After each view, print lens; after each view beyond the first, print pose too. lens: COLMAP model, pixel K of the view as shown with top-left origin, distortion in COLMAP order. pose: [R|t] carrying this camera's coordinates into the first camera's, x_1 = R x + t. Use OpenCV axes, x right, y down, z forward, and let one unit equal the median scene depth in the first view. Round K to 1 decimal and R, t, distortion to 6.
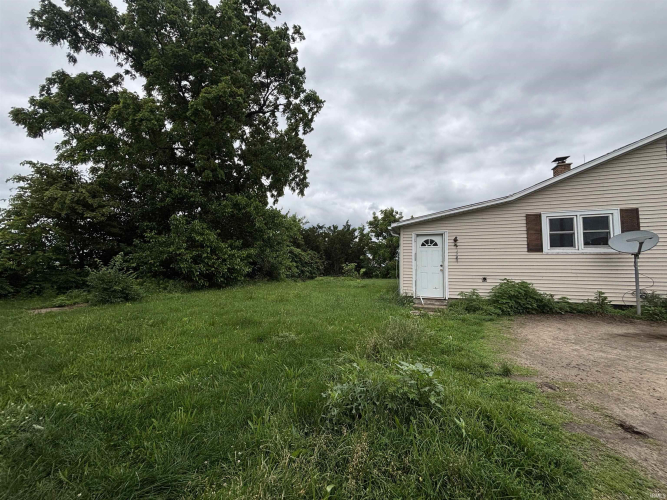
lens RADIAL K [[248.2, 0, 343.4], [0, 248.2, 249.8], [0, 0, 1]] dist [-0.000330, -0.000278]
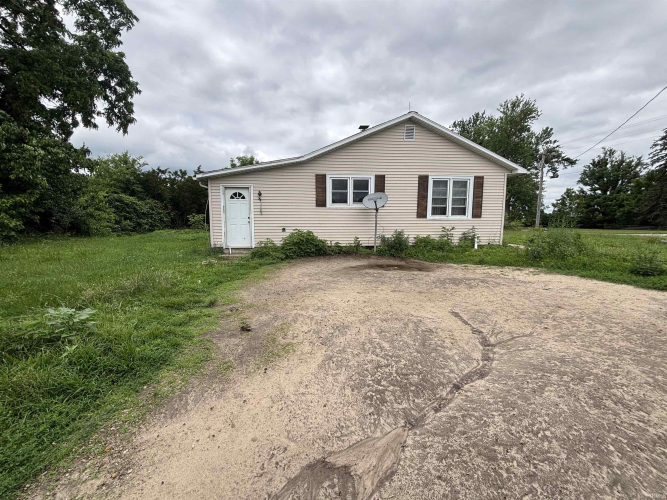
lens RADIAL K [[248.2, 0, 343.4], [0, 248.2, 249.8], [0, 0, 1]] dist [-0.000330, -0.000278]
pose [[0.920117, -0.055273, 0.387722, 0.306872], [-0.023909, 0.980217, 0.196478, -0.019886], [-0.390912, -0.190053, 0.900593, -0.143405]]
